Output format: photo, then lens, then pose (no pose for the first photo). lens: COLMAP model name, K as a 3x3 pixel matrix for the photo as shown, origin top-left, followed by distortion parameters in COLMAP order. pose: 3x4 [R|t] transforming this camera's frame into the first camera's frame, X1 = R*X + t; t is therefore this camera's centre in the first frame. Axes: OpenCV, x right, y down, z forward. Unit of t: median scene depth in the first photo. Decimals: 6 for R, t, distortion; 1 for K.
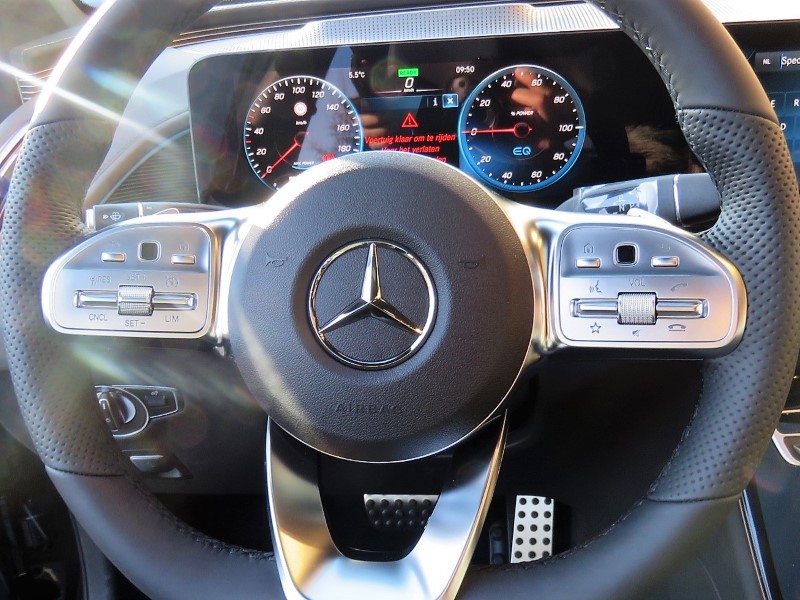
lens RADIAL K [[499.8, 0, 400.0], [0, 499.8, 300.0], [0, 0, 1]] dist [-0.001994, -0.000470]
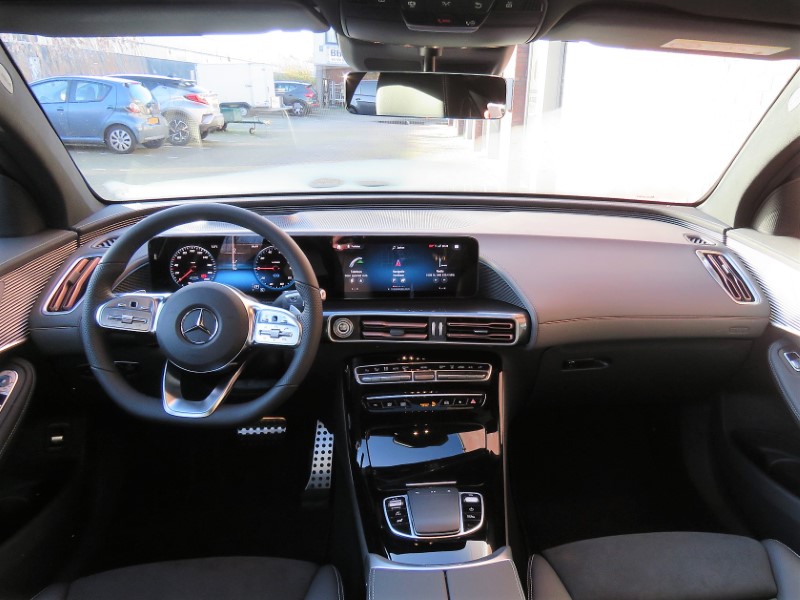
lens RADIAL K [[503.2, 0, 400.0], [0, 503.2, 300.0], [0, 0, 1]] dist [0.000101, 0.000091]
pose [[0.992643, 0.083303, 0.087866, 0.966296], [-0.077306, 0.994576, -0.069584, -0.037236], [-0.093186, 0.062280, 0.993699, -2.528273]]
